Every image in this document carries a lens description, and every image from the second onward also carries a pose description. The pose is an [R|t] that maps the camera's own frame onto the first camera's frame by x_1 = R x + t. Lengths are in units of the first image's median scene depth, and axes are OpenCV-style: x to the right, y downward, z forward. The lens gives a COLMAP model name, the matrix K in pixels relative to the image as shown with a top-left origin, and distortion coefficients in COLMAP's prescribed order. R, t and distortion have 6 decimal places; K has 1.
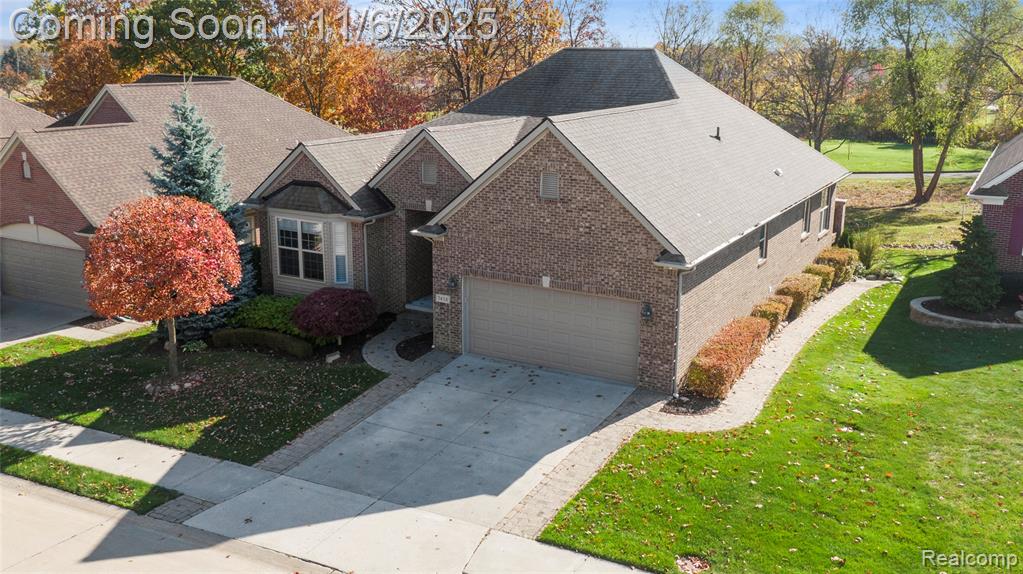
lens RADIAL K [[972.3, 0, 505.7], [0, 972.3, 291.0], [0, 0, 1]] dist [0.028142, 0.000000]
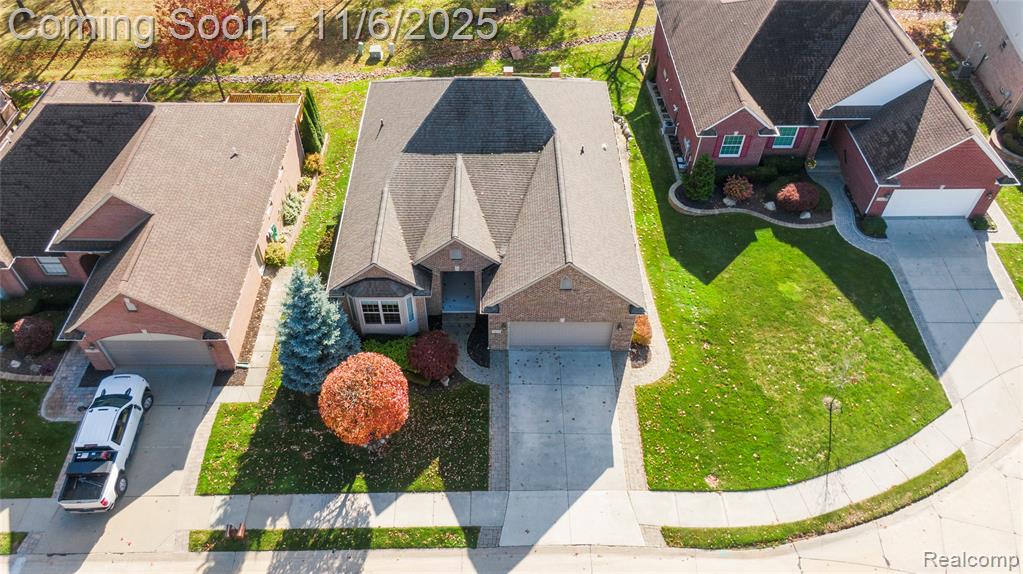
lens RADIAL K [[732.6, 0, 503.5], [0, 732.6, 279.2], [0, 0, 1]] dist [0.035772, -0.054630]
pose [[0.868428, -0.362418, 0.338357, -0.509659], [0.118980, 0.814814, 0.567381, -0.894937], [-0.481327, -0.452472, 0.750729, 0.035723]]
